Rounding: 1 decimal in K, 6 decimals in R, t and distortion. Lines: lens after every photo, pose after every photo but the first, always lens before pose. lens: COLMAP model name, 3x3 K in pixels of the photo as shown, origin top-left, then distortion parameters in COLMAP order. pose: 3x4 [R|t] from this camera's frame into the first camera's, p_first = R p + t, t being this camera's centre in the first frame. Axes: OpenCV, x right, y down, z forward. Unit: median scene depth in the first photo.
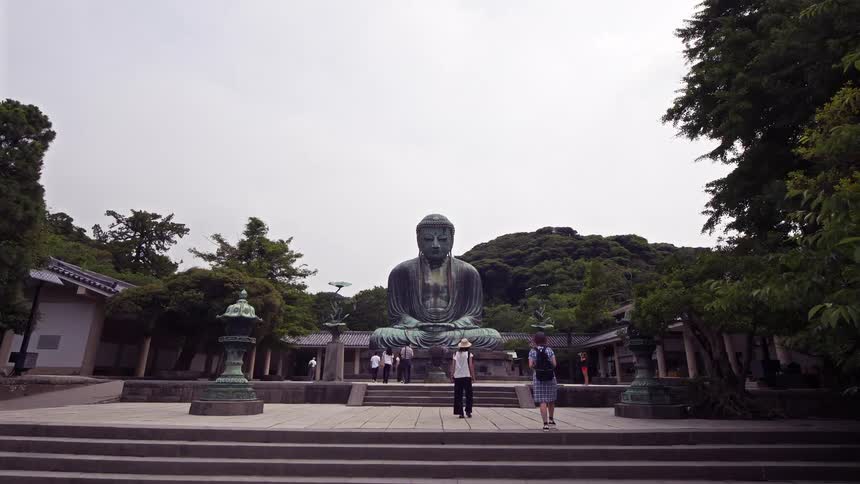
lens RADIAL K [[428.9, 0, 430.0], [0, 428.9, 242.0], [0, 0, 1]] dist [0.001221, 0.000067]
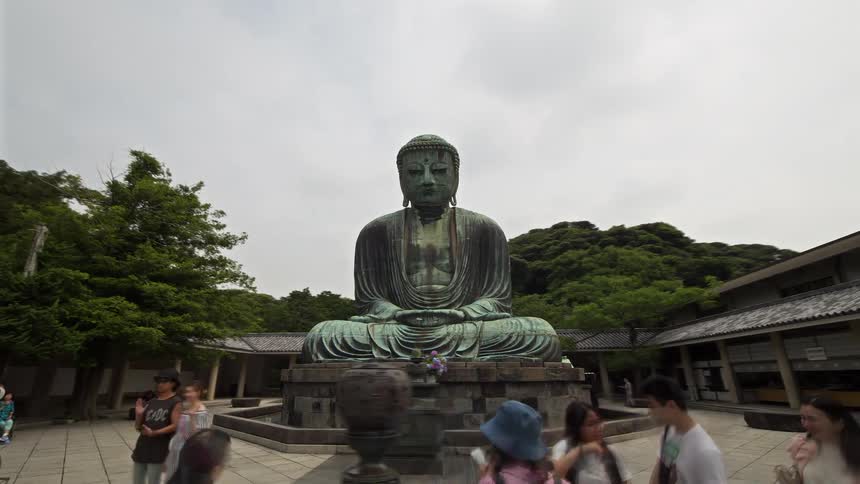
lens RADIAL K [[353.7, 0, 421.1], [0, 353.7, 243.2], [0, 0, 1]] dist [-0.000991, -0.000105]
pose [[0.995976, -0.040805, -0.079786, 0.040030], [0.037145, 0.998212, -0.046831, 0.116997], [0.081555, 0.043678, 0.995711, 0.514478]]
